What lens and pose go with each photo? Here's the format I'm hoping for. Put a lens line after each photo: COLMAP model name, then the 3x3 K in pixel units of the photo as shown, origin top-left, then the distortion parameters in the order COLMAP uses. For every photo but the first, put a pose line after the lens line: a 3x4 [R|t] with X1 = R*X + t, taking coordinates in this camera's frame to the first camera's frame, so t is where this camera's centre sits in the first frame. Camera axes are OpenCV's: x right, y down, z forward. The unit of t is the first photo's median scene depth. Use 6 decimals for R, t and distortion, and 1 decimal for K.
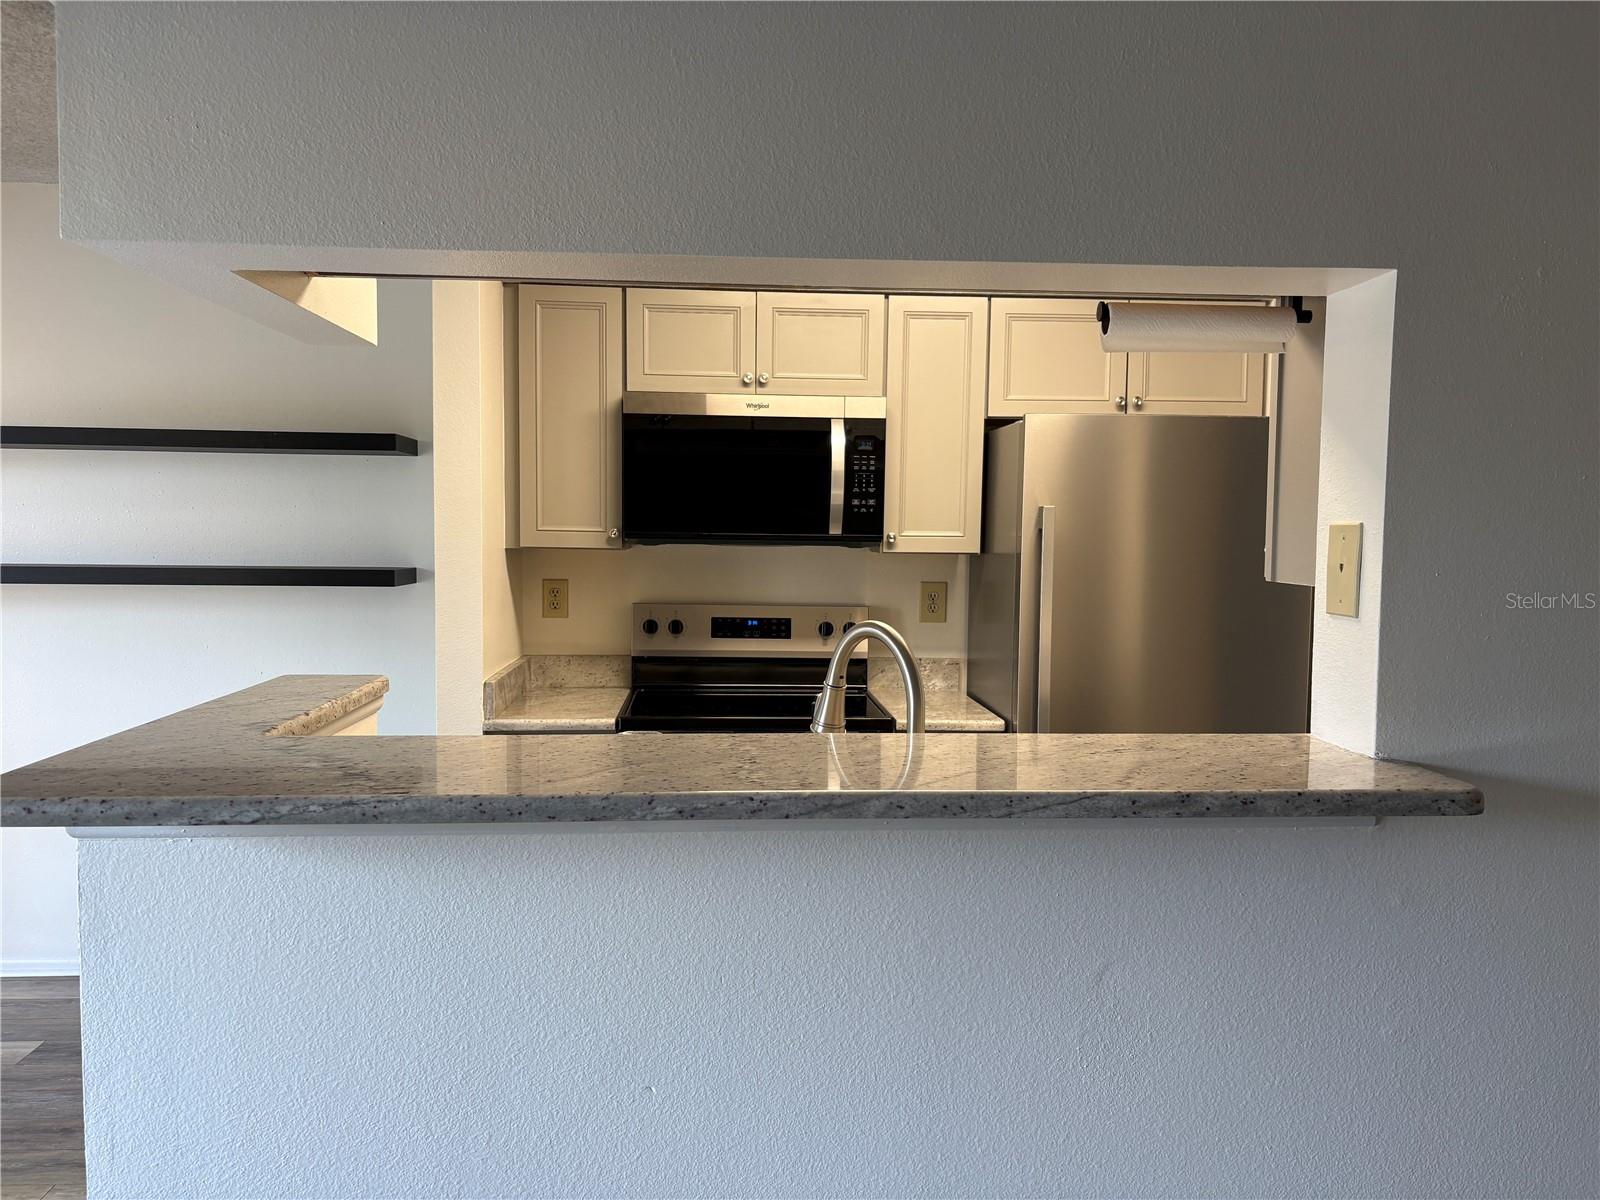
lens RADIAL K [[1189.2, 0, 800.0], [0, 1189.2, 600.0], [0, 0, 1]] dist [0.103153, 0.000681]
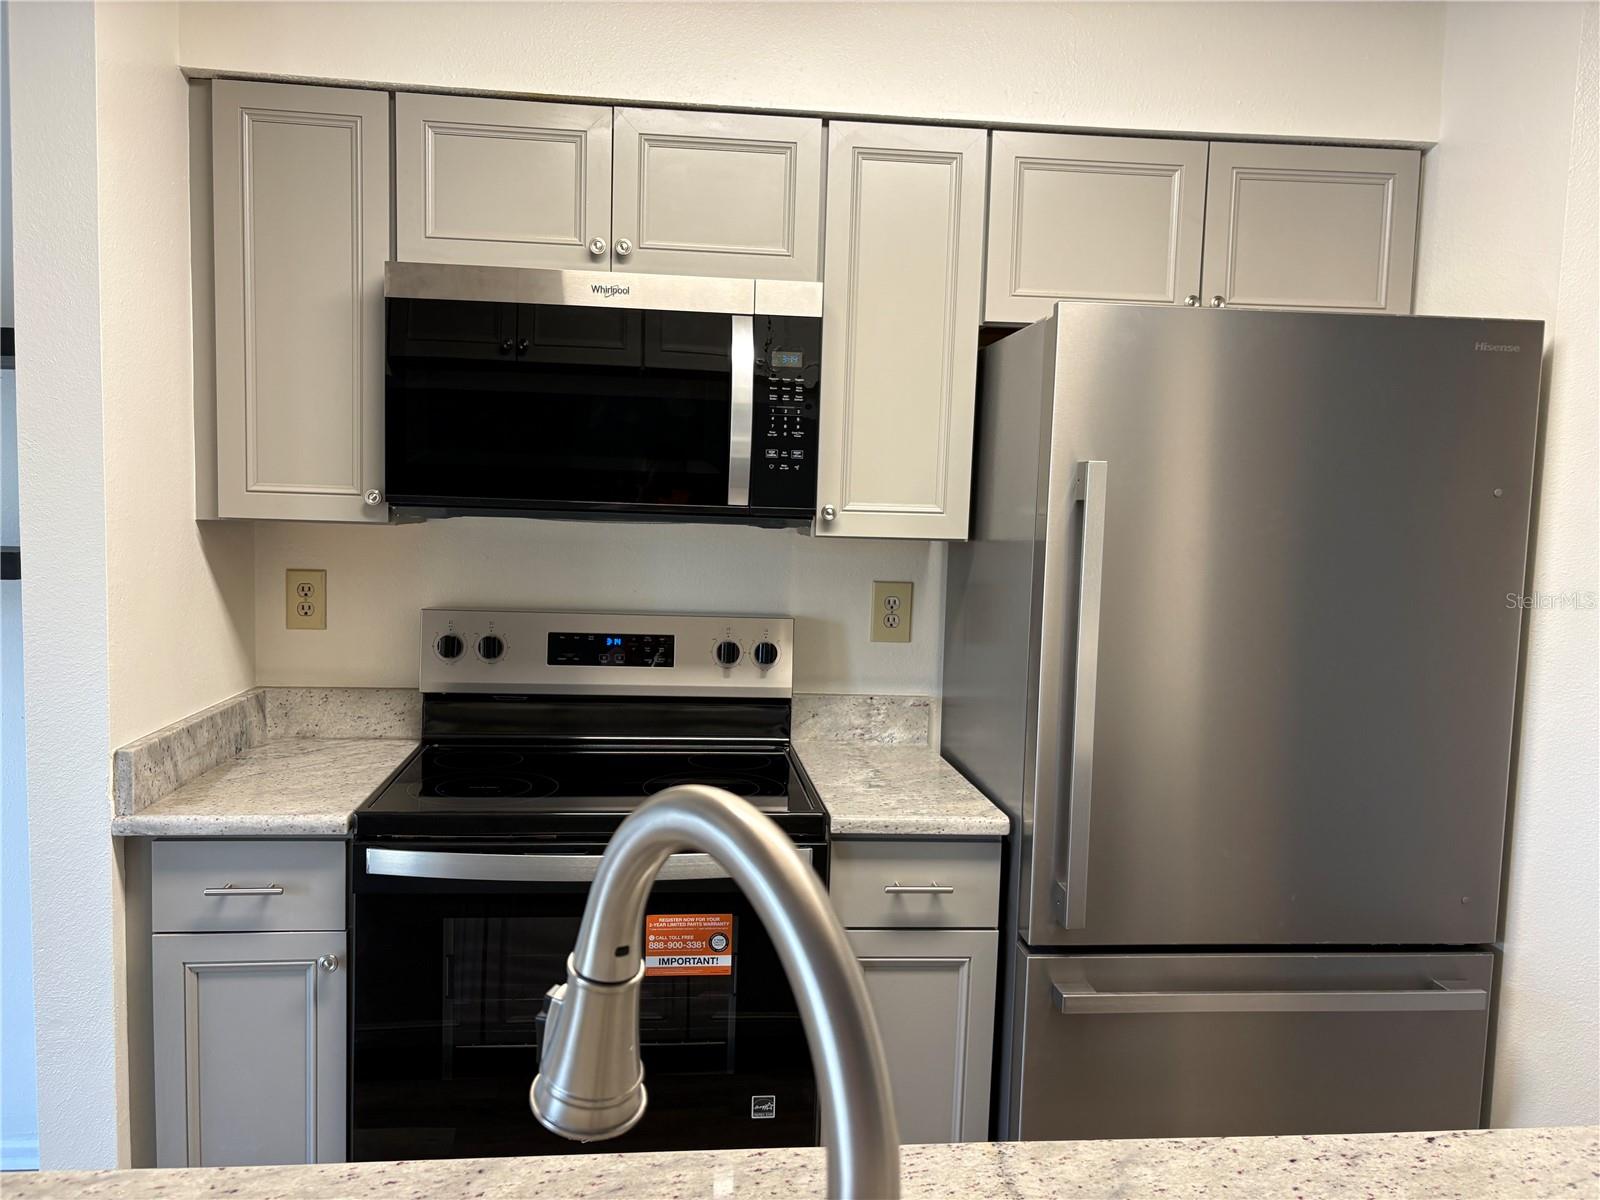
lens RADIAL K [[1225.8, 0, 800.0], [0, 1225.8, 600.0], [0, 0, 1]] dist [0.009594, -0.000099]
pose [[0.998908, 0.013940, 0.044588, 0.033860], [-0.014578, 0.999795, 0.014023, -0.015405], [-0.044383, -0.014657, 0.998907, 0.360065]]
